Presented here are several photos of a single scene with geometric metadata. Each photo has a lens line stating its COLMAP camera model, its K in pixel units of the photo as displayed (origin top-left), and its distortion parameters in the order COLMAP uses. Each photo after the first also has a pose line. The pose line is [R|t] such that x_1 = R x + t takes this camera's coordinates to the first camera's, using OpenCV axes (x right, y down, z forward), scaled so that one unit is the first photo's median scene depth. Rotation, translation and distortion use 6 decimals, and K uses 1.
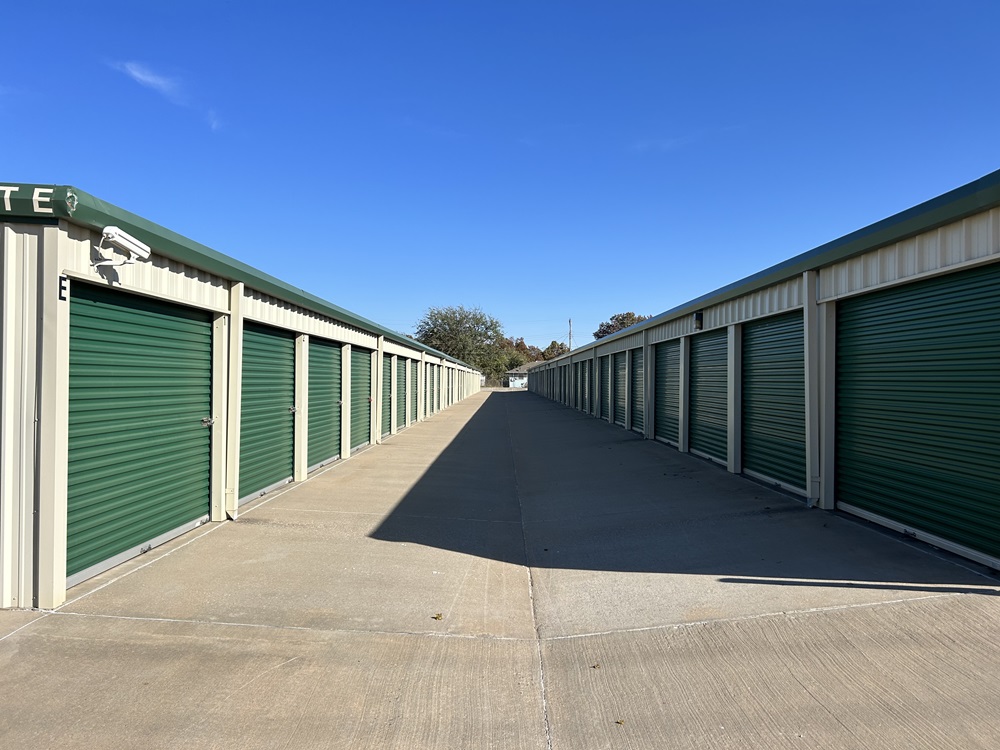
lens RADIAL K [[745.7, 0, 510.0], [0, 745.7, 367.5], [0, 0, 1]] dist [0.043623, -0.053045]
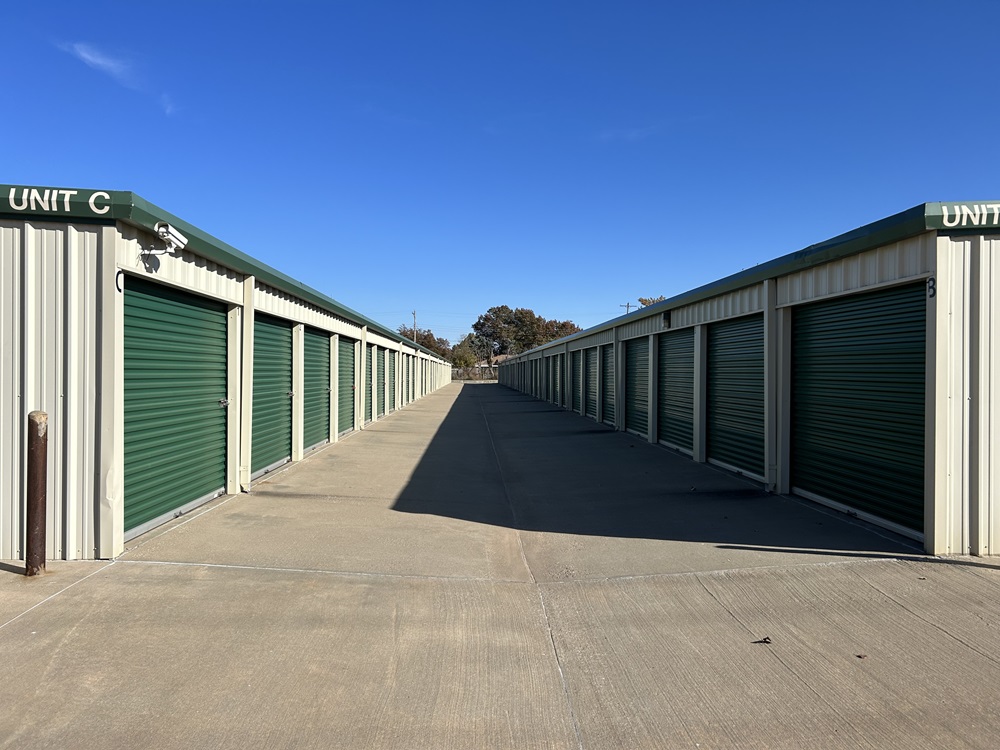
lens RADIAL K [[745.7, 0, 506.8], [0, 745.7, 355.2], [0, 0, 1]] dist [0.043623, -0.053045]
pose [[0.998985, 0.022759, 0.038861, -0.032121], [-0.022509, 0.999723, -0.006859, 0.000447], [-0.039006, 0.005977, 0.999221, -0.102815]]
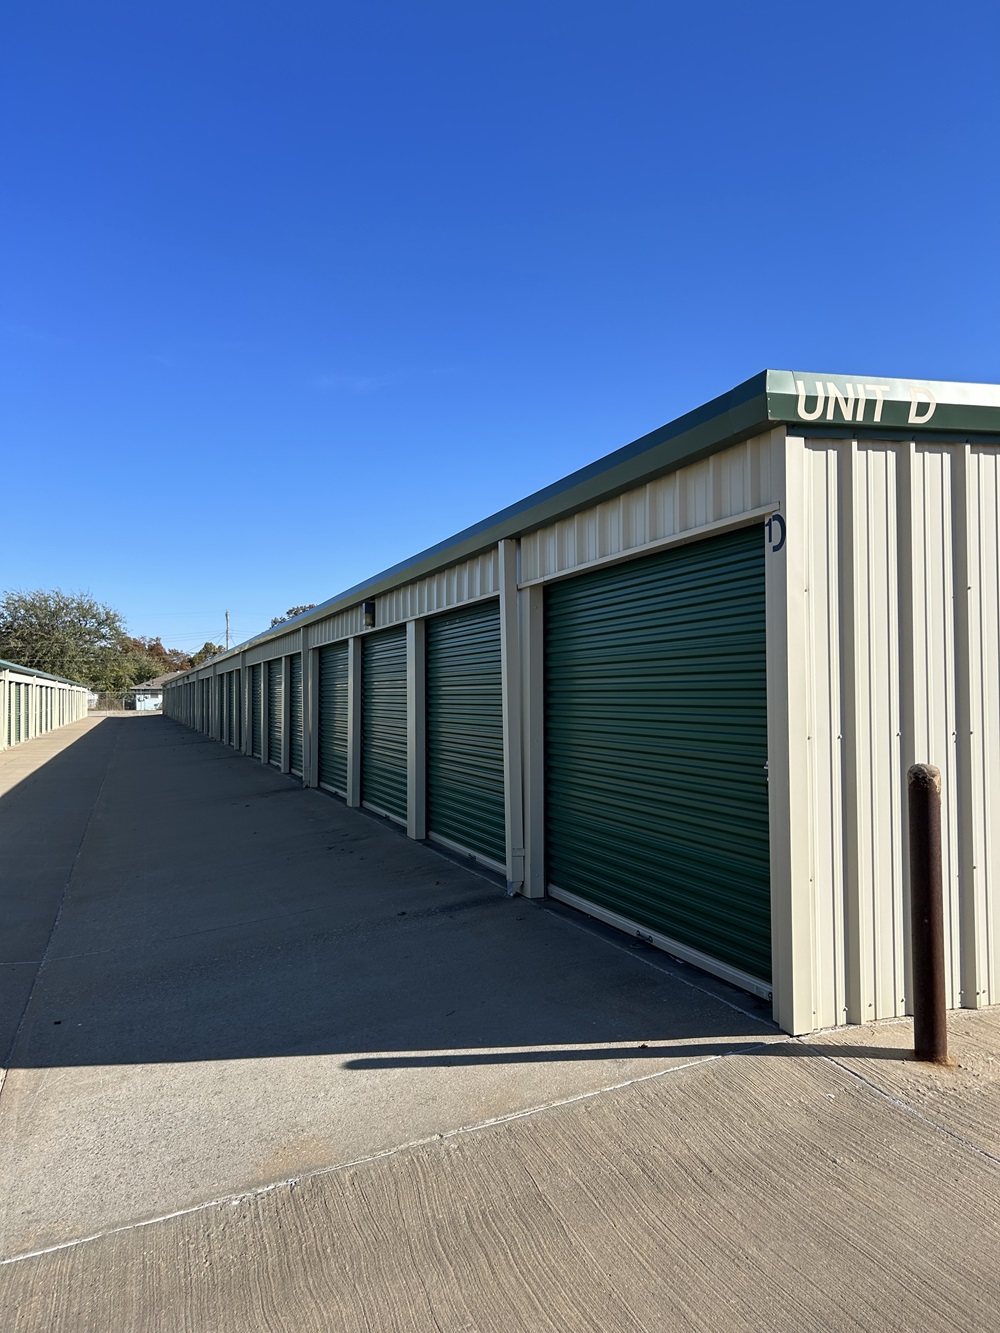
lens RADIAL K [[994.0, 0, 498.8], [0, 994.0, 668.6], [0, 0, 1]] dist [0.043623, -0.053045]
pose [[0.942603, -0.003941, 0.333894, 0.099439], [0.007407, 0.999931, -0.009106, -0.006457], [-0.333835, 0.011056, 0.942567, 0.177521]]
